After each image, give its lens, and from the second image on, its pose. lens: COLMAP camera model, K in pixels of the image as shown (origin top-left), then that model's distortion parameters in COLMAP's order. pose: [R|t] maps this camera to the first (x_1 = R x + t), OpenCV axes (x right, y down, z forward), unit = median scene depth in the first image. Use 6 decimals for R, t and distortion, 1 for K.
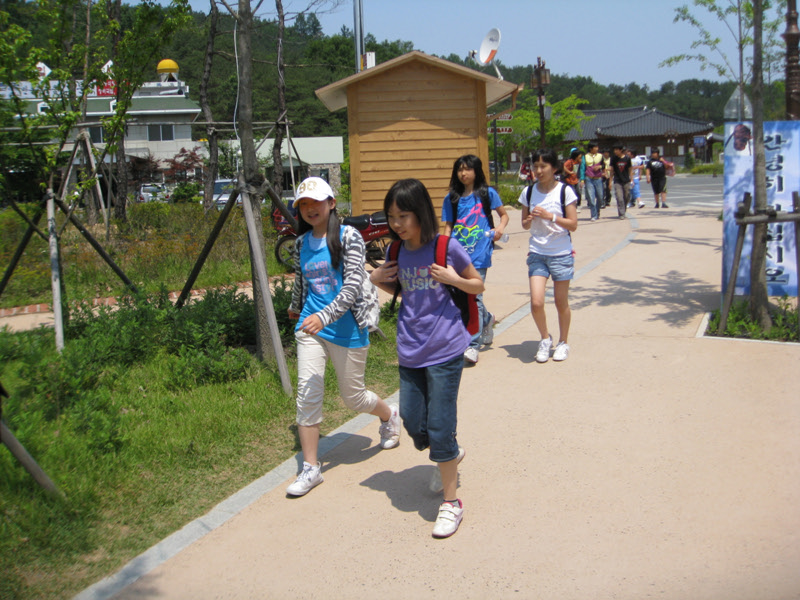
lens RADIAL K [[860.1, 0, 398.3], [0, 860.1, 297.3], [0, 0, 1]] dist [-0.099616, 0.000000]
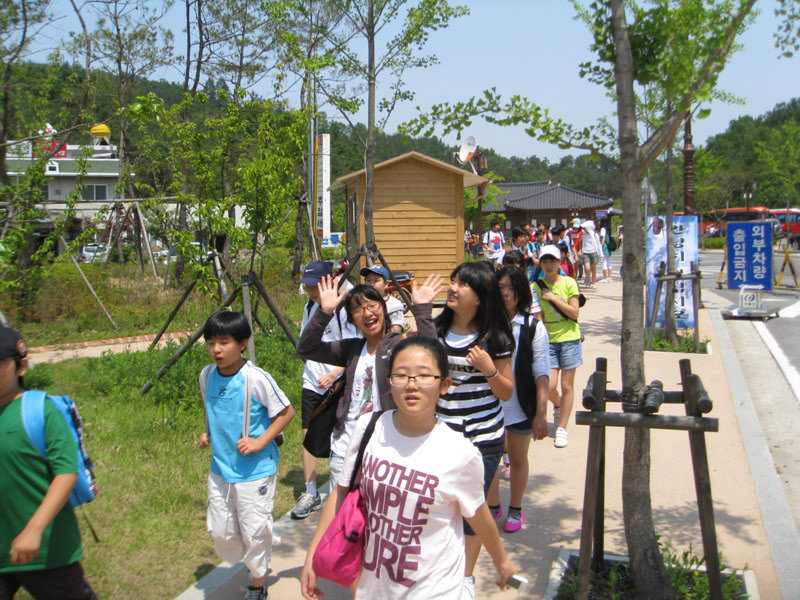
lens RADIAL K [[860.1, 0, 403.0], [0, 860.1, 297.0], [0, 0, 1]] dist [-0.099616, 0.000000]
pose [[0.993039, 0.015708, 0.116736, -0.215841], [-0.006712, 0.997004, -0.077060, 0.058139], [-0.117597, 0.075740, 0.990169, -0.439575]]
